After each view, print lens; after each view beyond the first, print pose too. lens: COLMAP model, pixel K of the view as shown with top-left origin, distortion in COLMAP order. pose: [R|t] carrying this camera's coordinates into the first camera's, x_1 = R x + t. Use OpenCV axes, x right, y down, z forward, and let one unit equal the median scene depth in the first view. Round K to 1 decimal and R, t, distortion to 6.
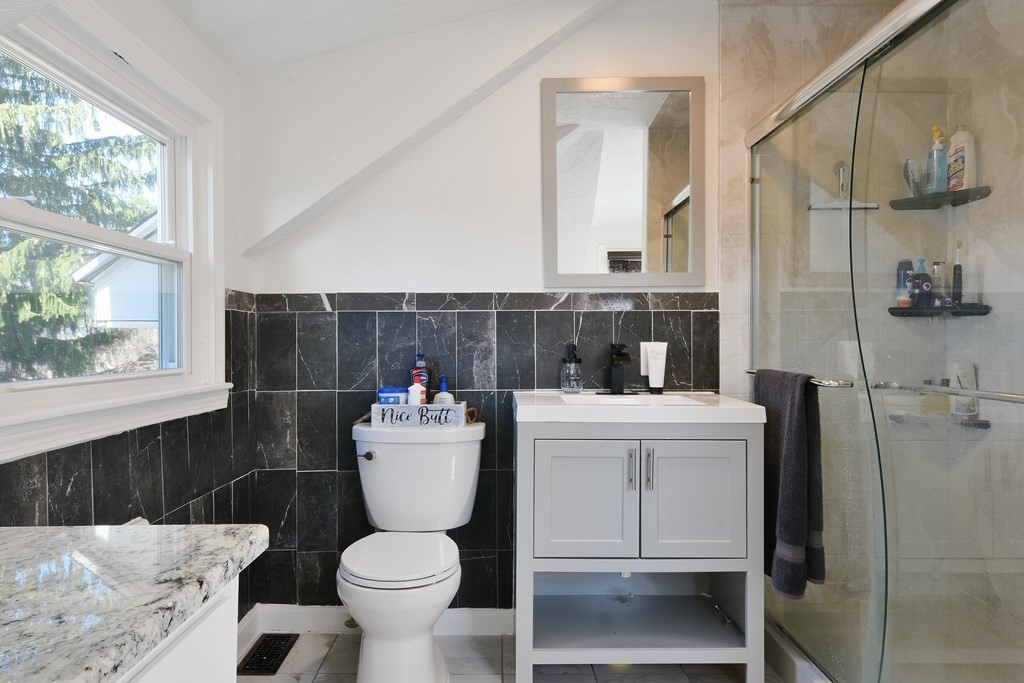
lens RADIAL K [[652.9, 0, 512.0], [0, 652.9, 341.5], [0, 0, 1]] dist [0.033133, -0.002248]
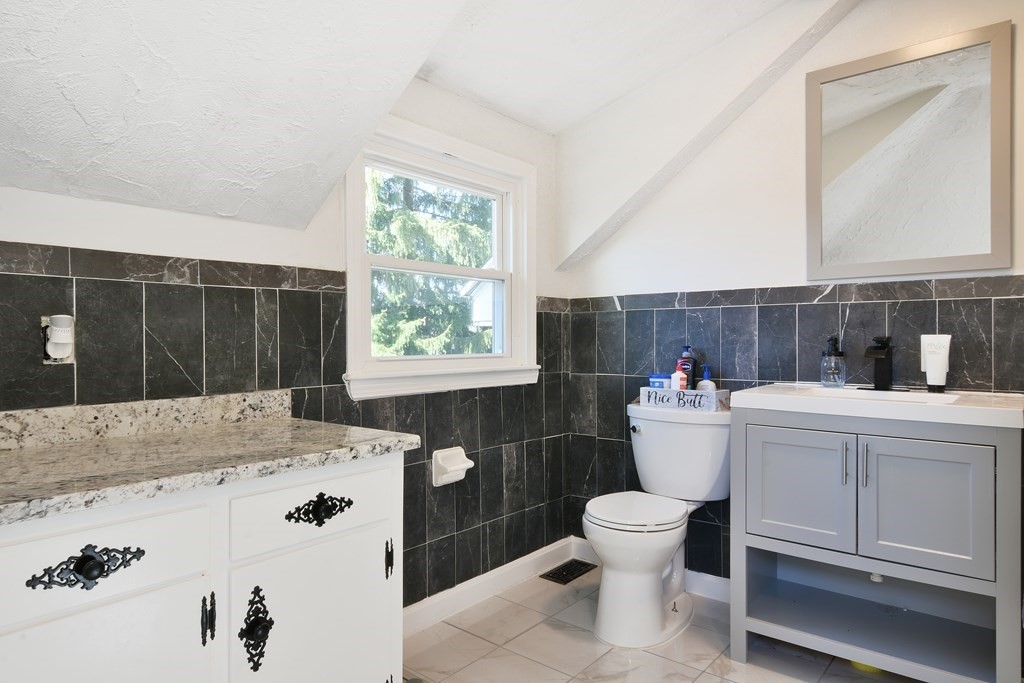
lens RADIAL K [[652.9, 0, 512.0], [0, 652.9, 341.5], [0, 0, 1]] dist [0.033133, -0.002248]
pose [[0.764227, 0.003805, -0.644936, 0.362144], [-0.001179, 0.999989, 0.004504, 0.006921], [0.644946, -0.002682, 0.764223, -0.067890]]
